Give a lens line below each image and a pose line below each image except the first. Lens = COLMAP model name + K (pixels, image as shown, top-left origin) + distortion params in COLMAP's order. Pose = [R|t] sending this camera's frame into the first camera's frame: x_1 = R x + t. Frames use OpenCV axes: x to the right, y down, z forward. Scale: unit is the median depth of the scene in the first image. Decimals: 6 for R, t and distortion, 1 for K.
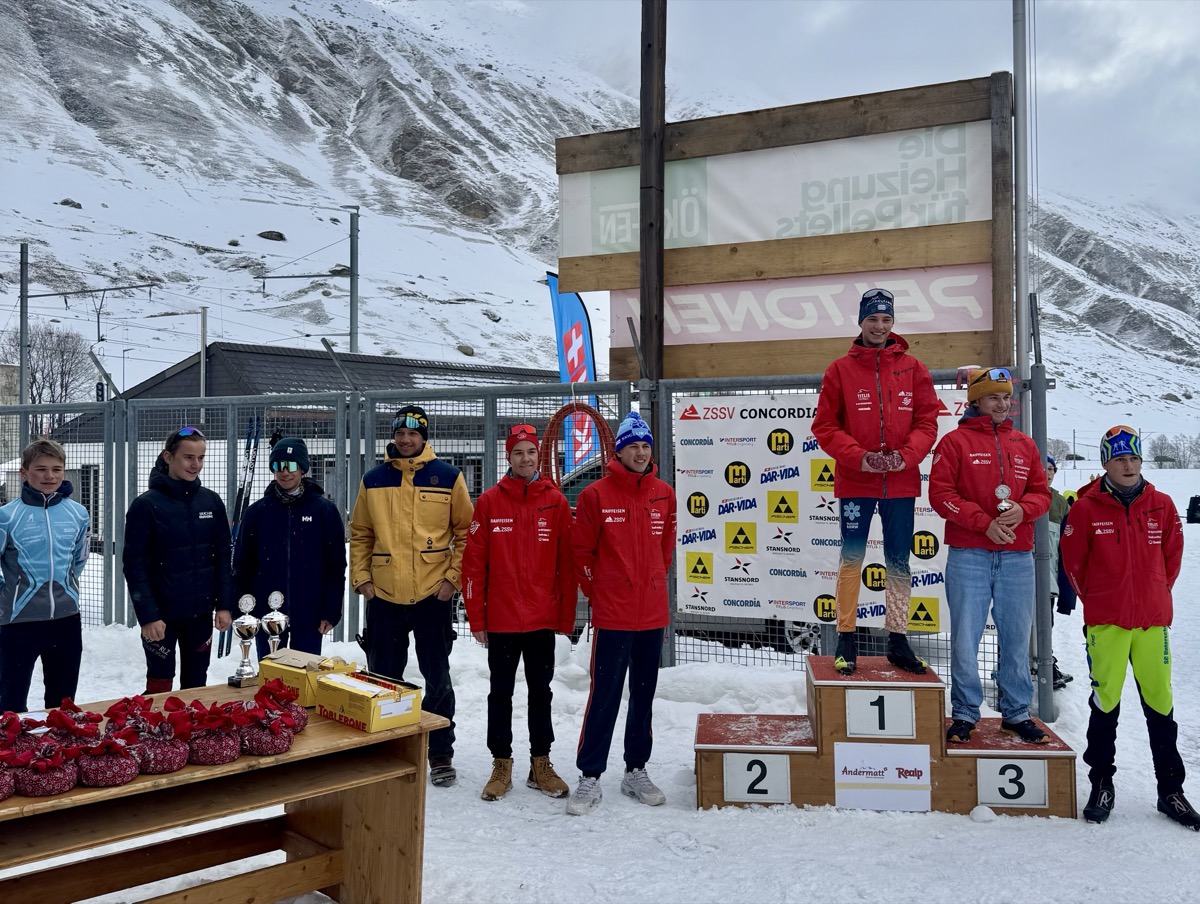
lens RADIAL K [[1100.3, 0, 595.1], [0, 1100.3, 418.9], [0, 0, 1]] dist [0.194974, -0.374785]
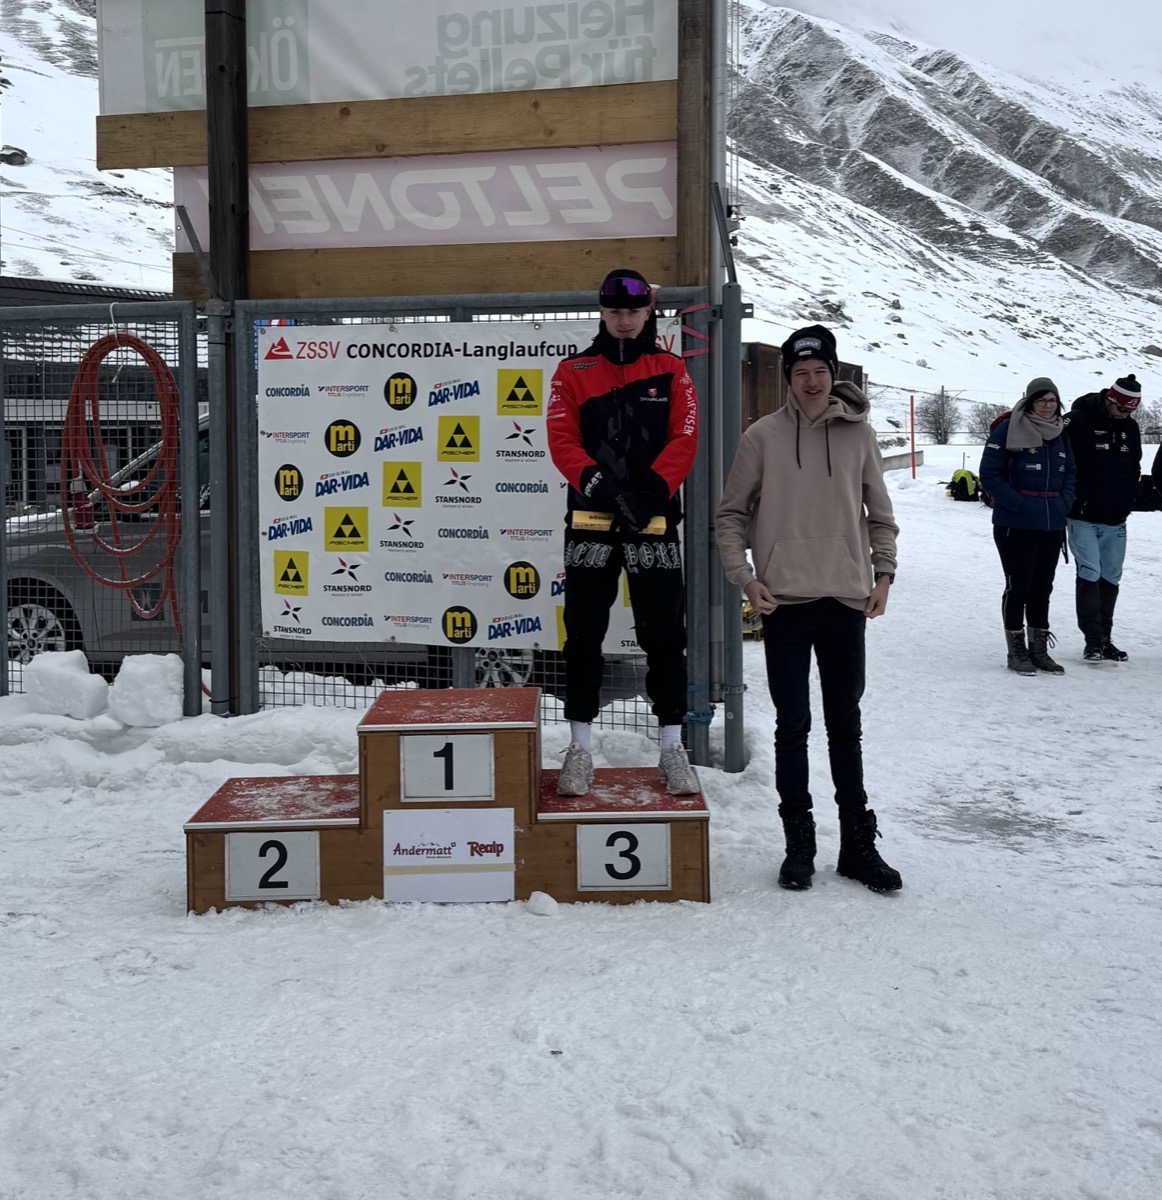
lens RADIAL K [[1524.2, 0, 585.2], [0, 1524.2, 463.4], [0, 0, 1]] dist [0.180804, -0.320266]
pose [[0.992365, -0.003269, 0.123290, 0.161391], [-0.003696, 0.998412, 0.056219, 0.011153], [-0.123278, -0.056245, 0.990777, 0.025387]]
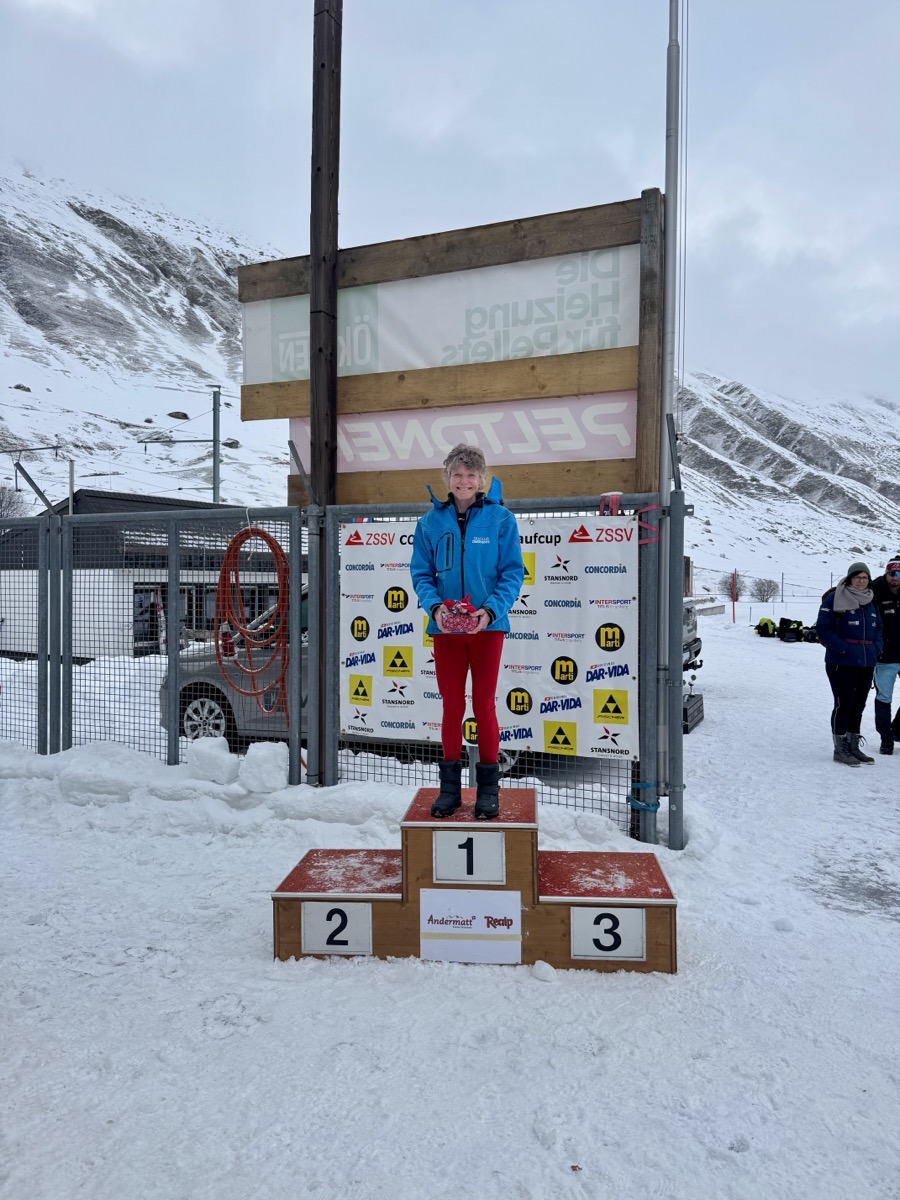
lens RADIAL K [[828.3, 0, 453.2], [0, 828.3, 602.6], [0, 0, 1]] dist [0.190428, -0.384582]
pose [[0.999480, 0.010895, 0.030348, 0.158426], [-0.012395, 0.998689, 0.049659, 0.014517], [-0.029767, -0.050009, 0.998305, 0.236084]]
